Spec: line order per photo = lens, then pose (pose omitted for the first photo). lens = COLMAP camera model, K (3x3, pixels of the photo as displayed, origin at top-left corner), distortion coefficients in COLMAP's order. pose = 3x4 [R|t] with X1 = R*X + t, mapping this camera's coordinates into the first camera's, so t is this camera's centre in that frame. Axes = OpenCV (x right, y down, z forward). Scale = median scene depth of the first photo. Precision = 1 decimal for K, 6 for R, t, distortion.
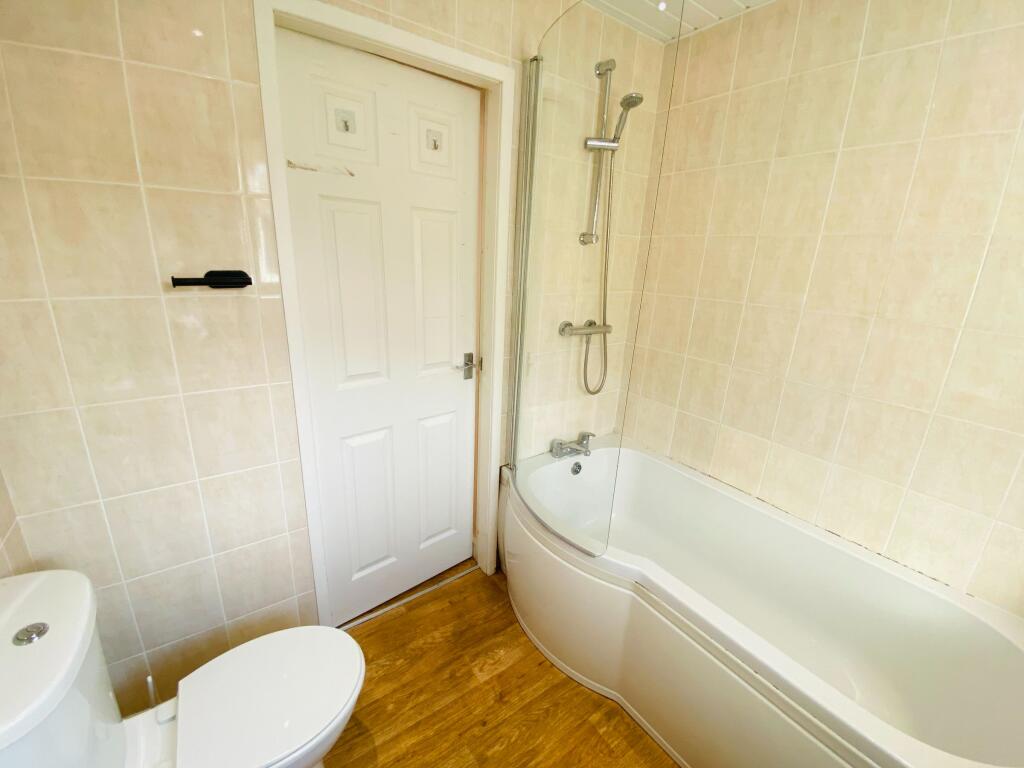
lens RADIAL K [[411.9, 0, 518.0], [0, 411.9, 382.0], [0, 0, 1]] dist [0.008539, -0.014206]
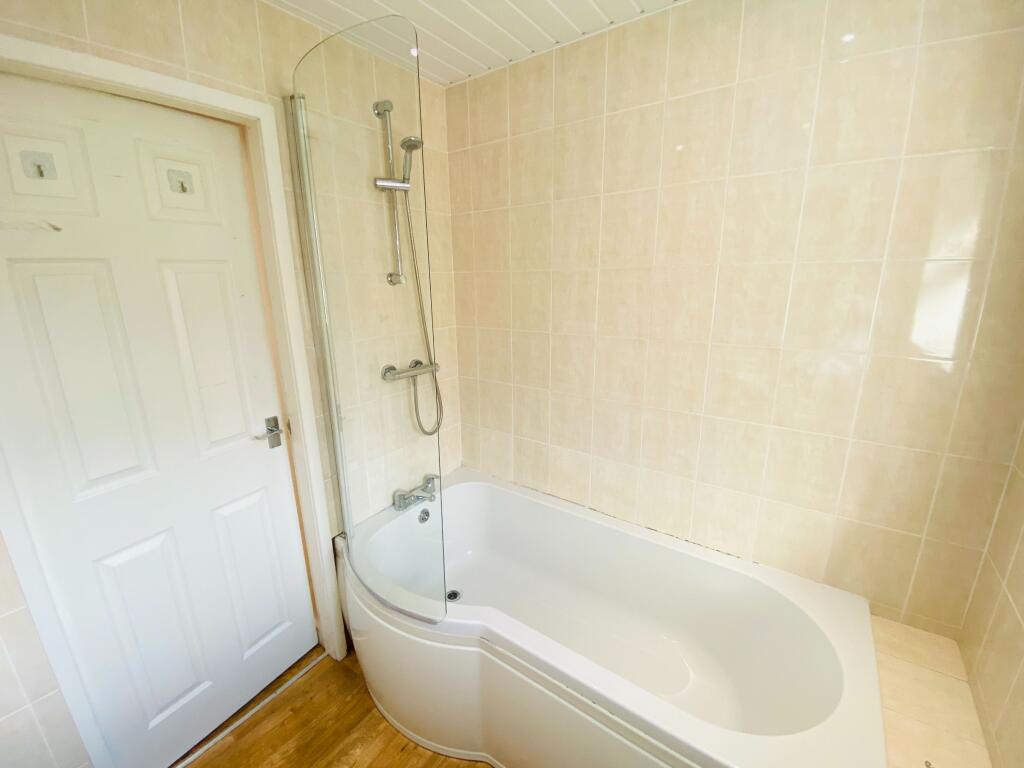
lens RADIAL K [[411.9, 0, 518.0], [0, 411.9, 382.0], [0, 0, 1]] dist [0.008539, -0.014206]
pose [[0.942380, -0.137001, 0.305206, 0.115723], [0.148881, 0.988728, -0.015875, -0.055554], [-0.299591, 0.060400, 0.952154, 0.016003]]
